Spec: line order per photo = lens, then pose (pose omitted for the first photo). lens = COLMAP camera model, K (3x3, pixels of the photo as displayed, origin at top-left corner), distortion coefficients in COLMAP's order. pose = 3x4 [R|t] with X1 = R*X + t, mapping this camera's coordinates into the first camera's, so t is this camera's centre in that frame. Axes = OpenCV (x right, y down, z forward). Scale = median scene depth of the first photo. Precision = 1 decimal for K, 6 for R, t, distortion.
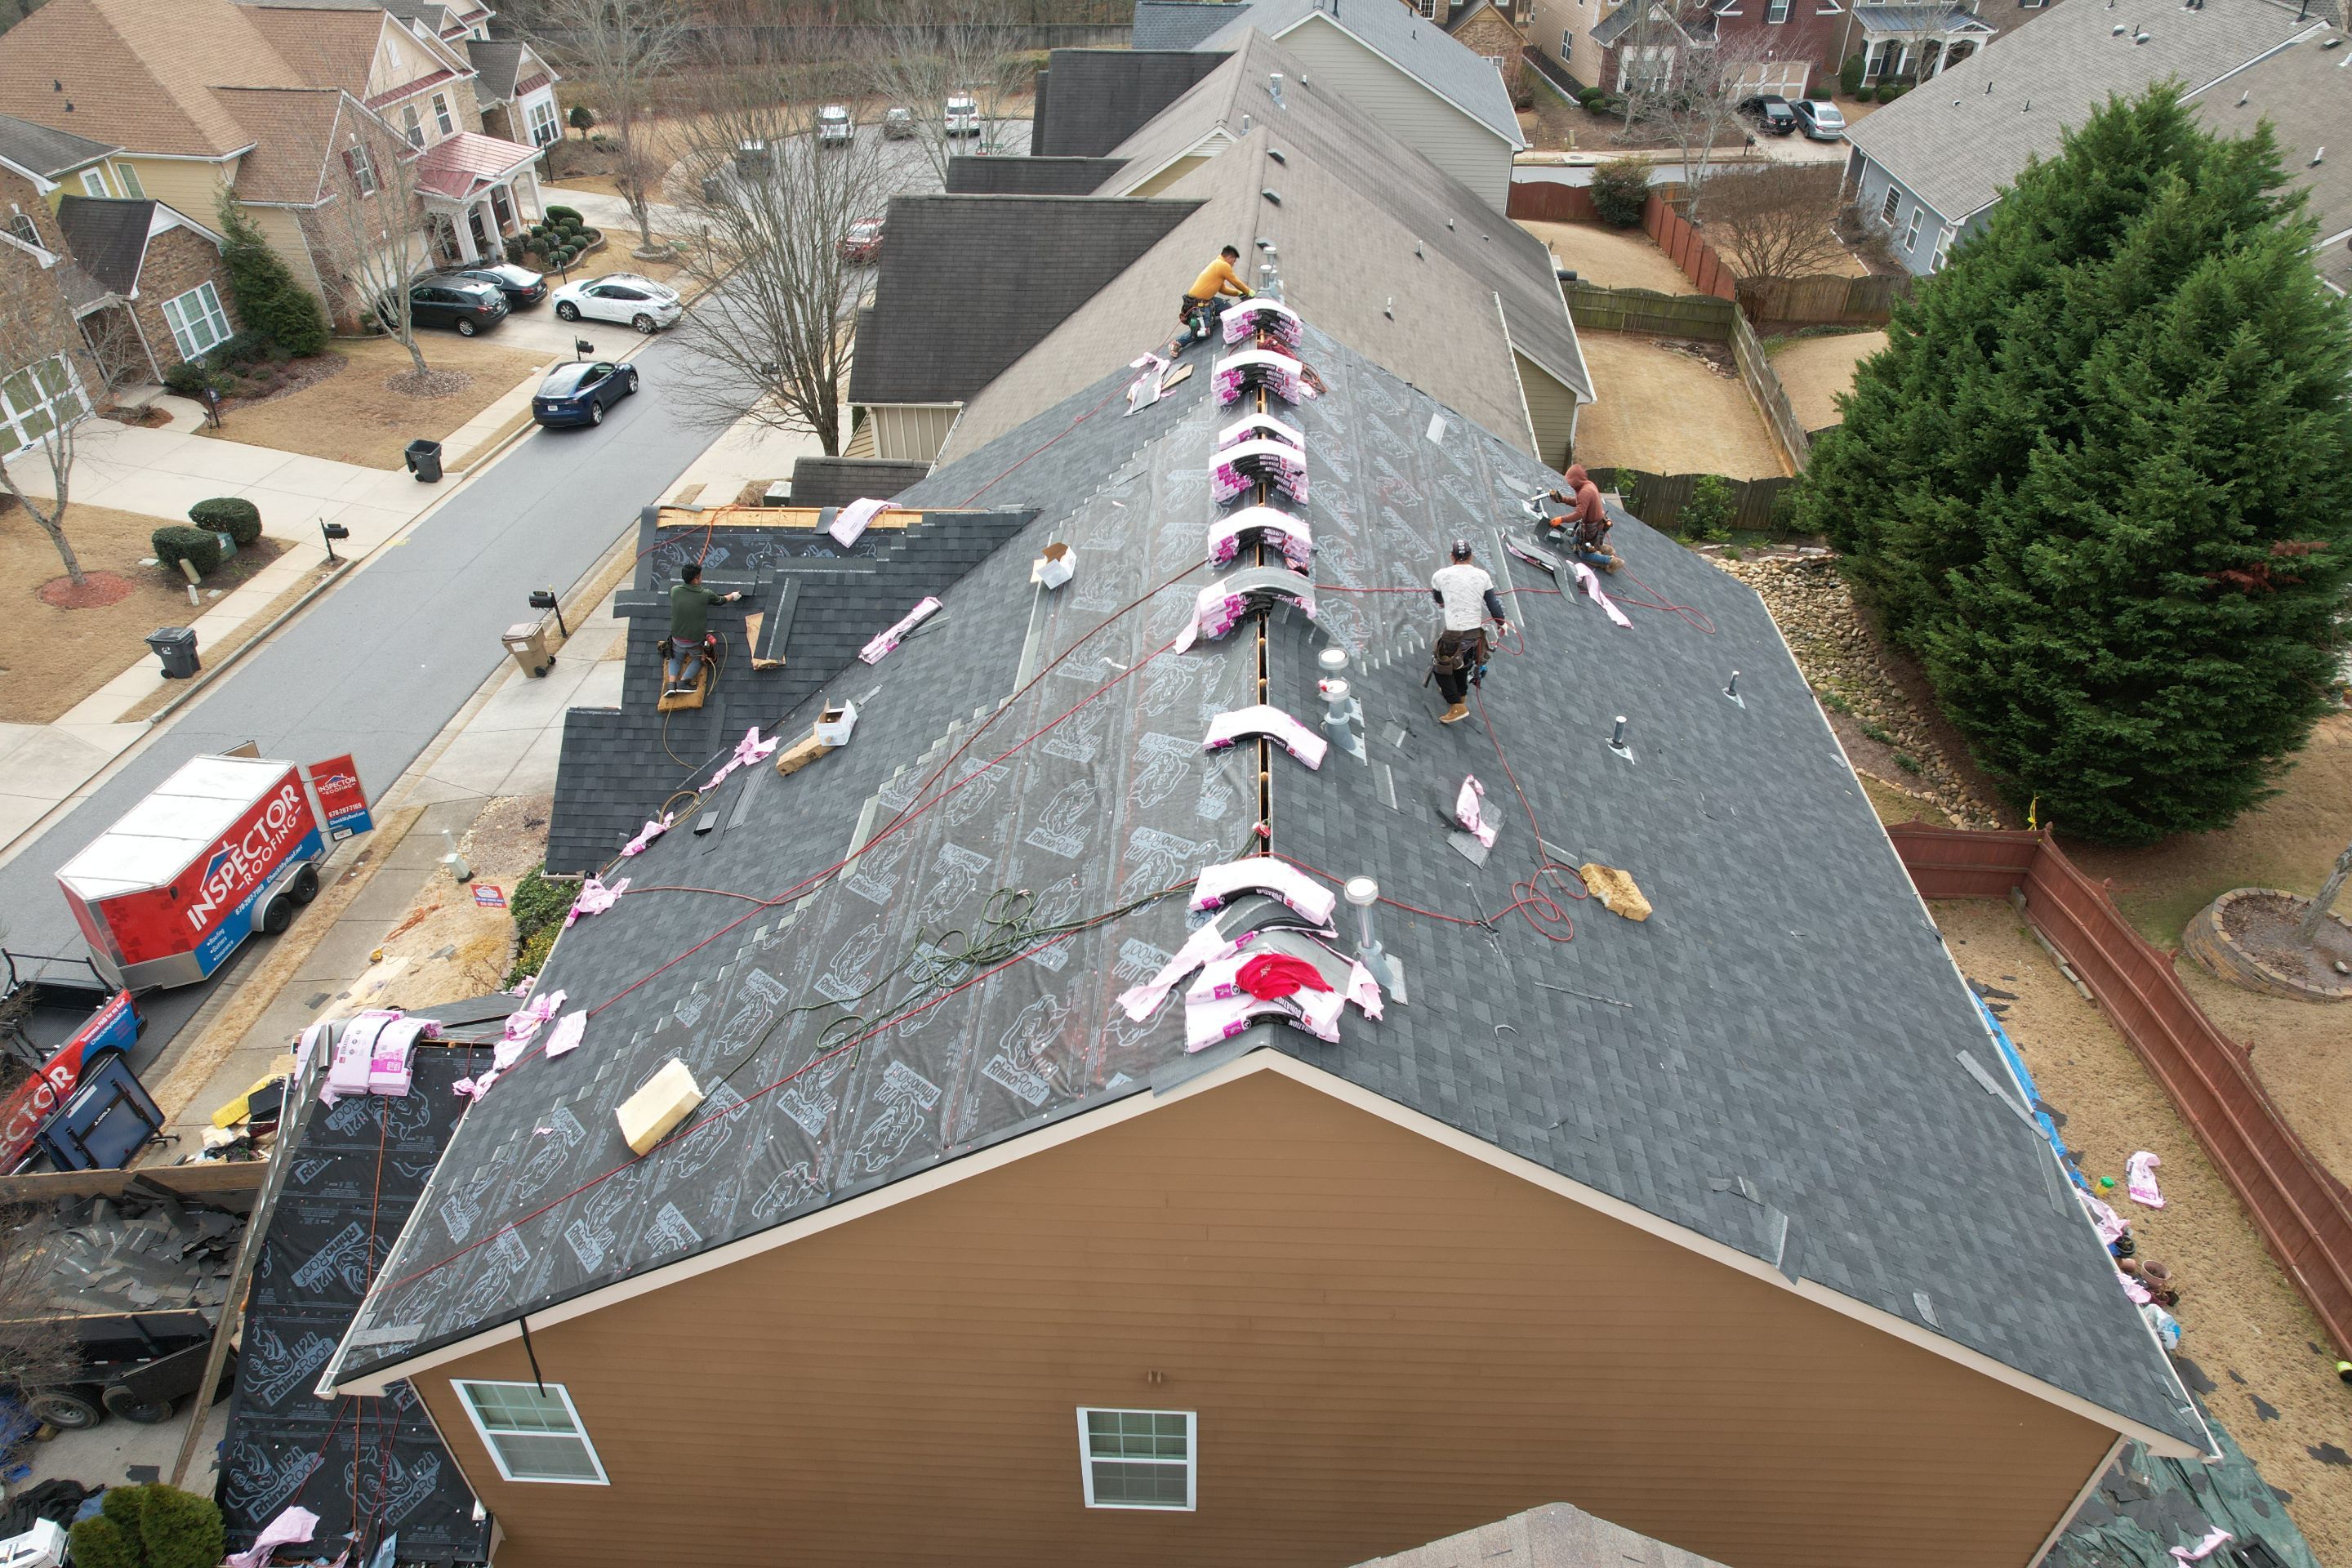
lens RADIAL K [[1516.1, 0, 1181.7], [0, 1516.1, 783.7], [0, 0, 1]] dist [-0.080187, 0.072132]
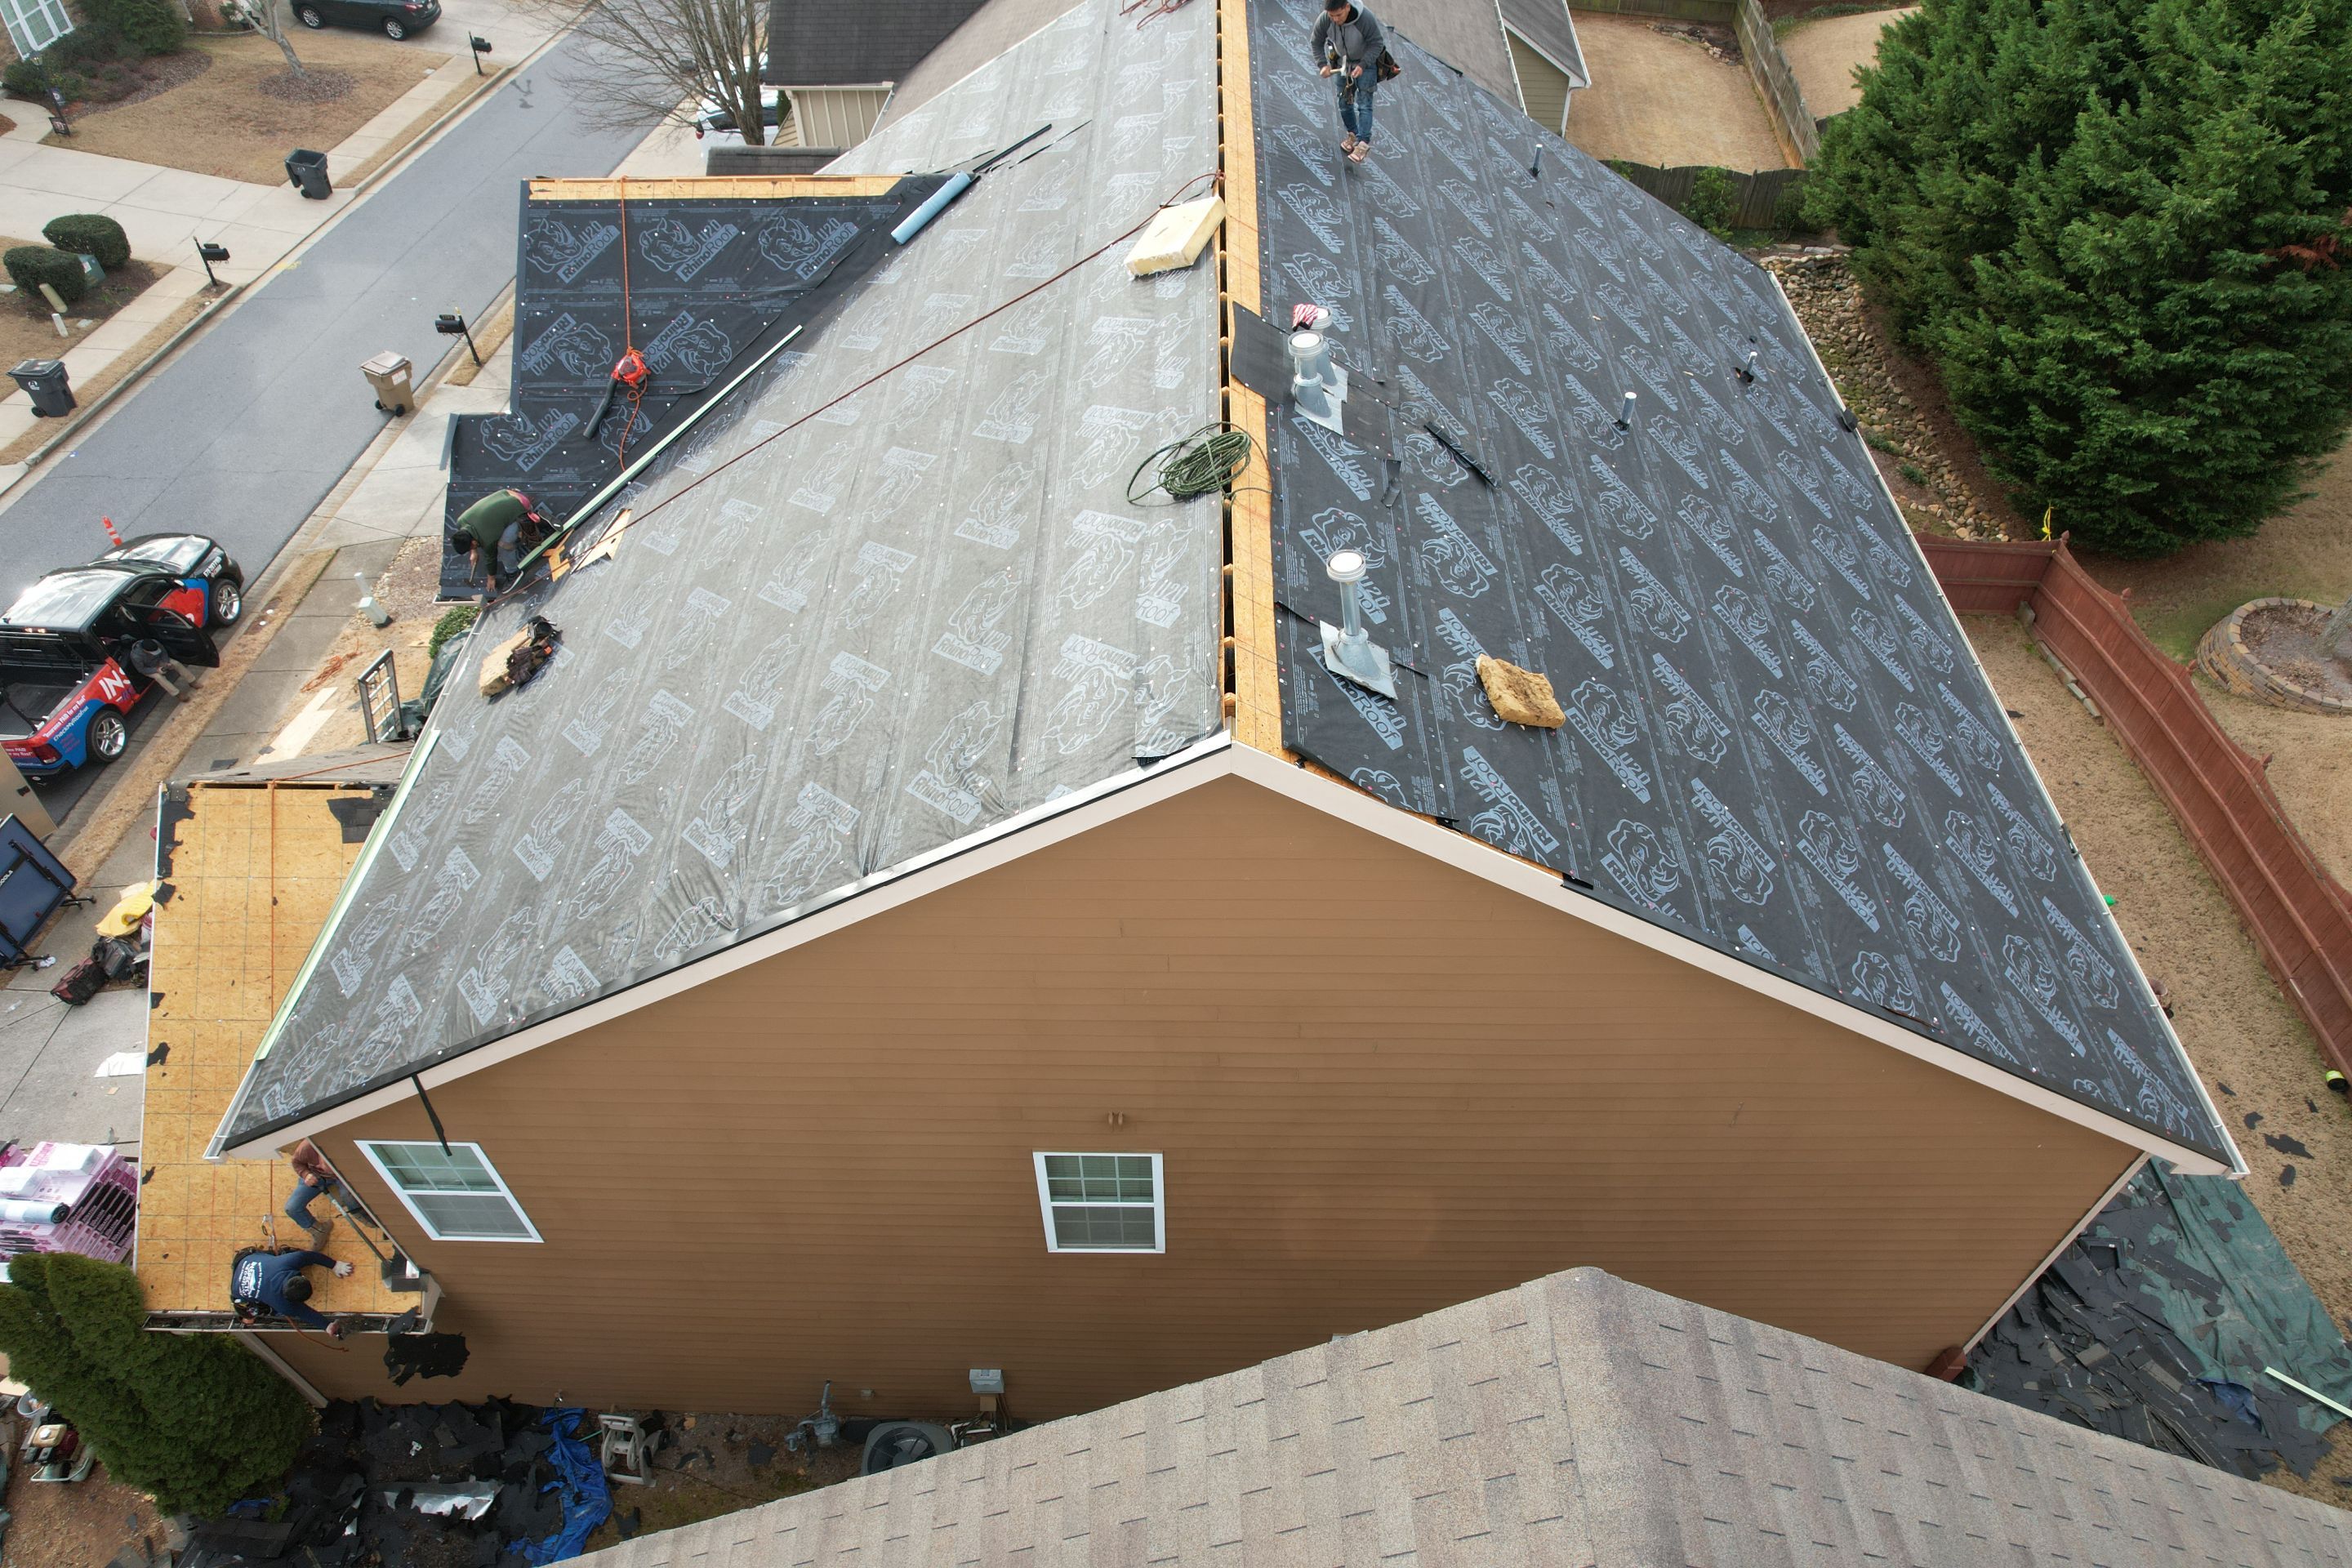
lens RADIAL K [[1516.1, 0, 1184.5], [0, 1516.1, 792.4], [0, 0, 1]] dist [-0.080187, 0.072132]
pose [[0.999643, -0.020100, 0.017581, 0.003976], [0.016820, 0.985289, 0.170069, 0.013990], [-0.020740, -0.169712, 0.985275, 0.040736]]
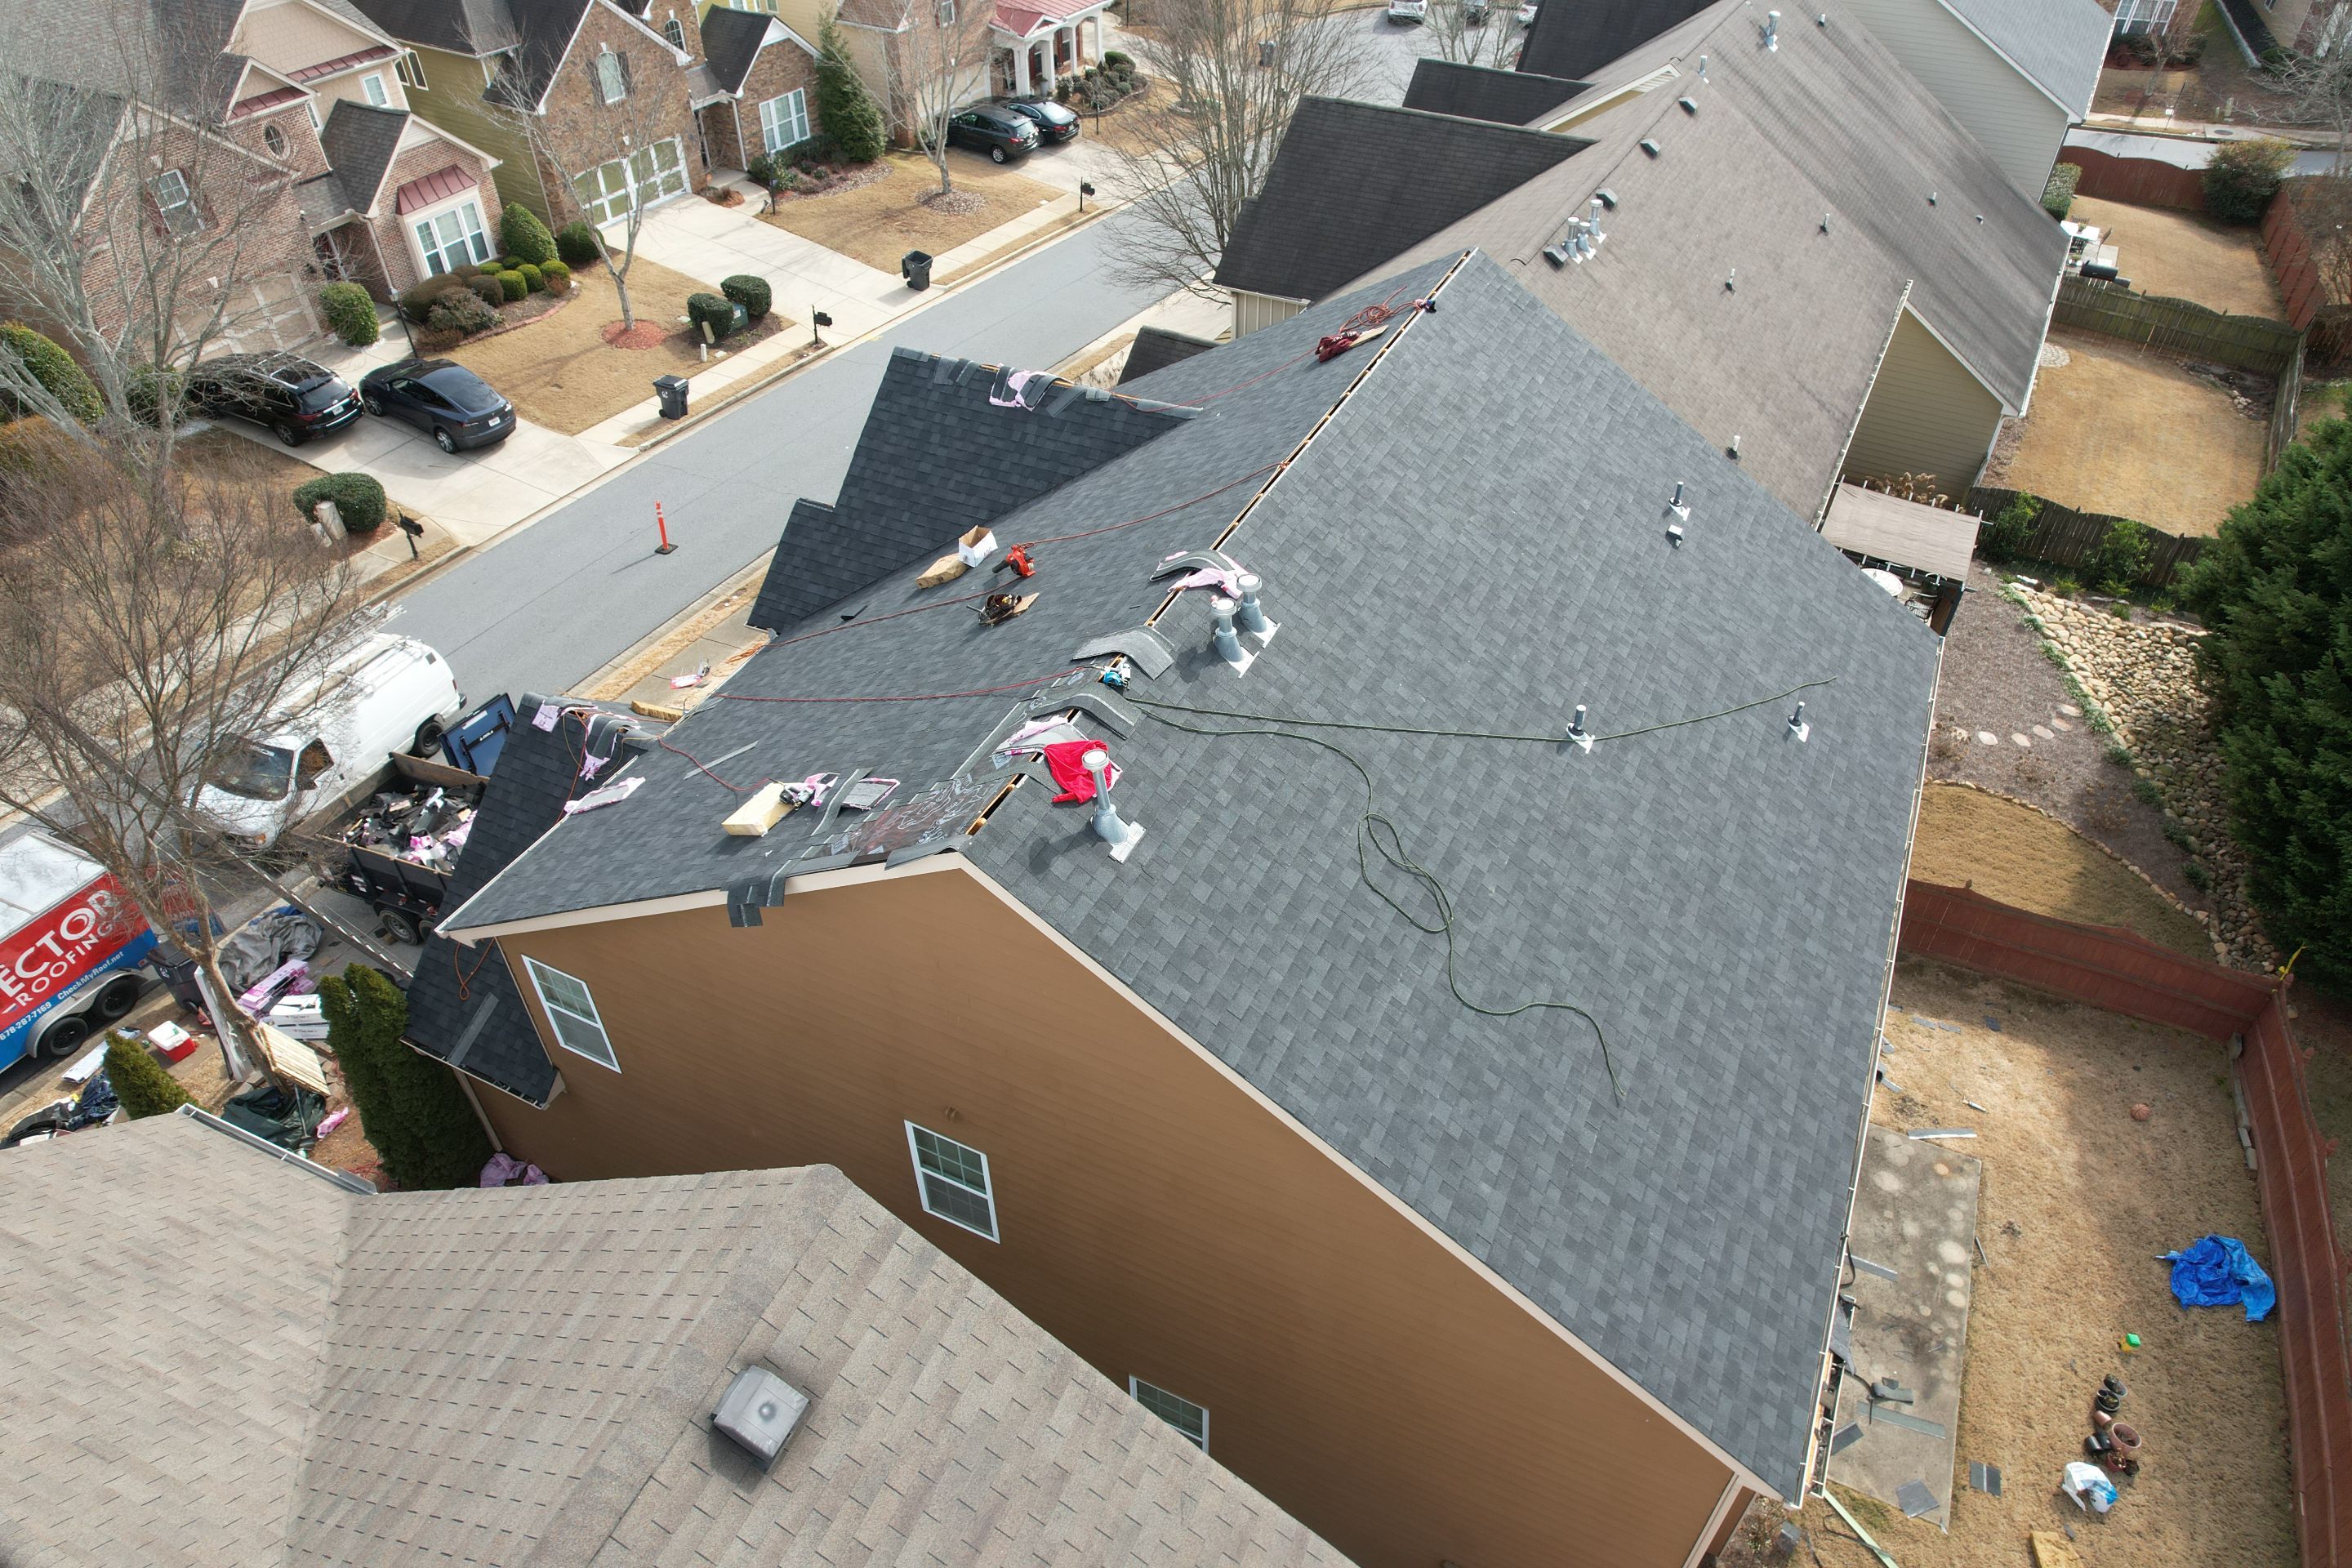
lens RADIAL K [[1516.1, 0, 1165.6], [0, 1516.1, 781.3], [0, 0, 1]] dist [-0.080187, 0.072132]
pose [[0.915333, 0.261052, -0.306621, 0.153908], [-0.237962, 0.964897, 0.111124, -0.017527], [0.324867, -0.028752, 0.945323, -0.040362]]
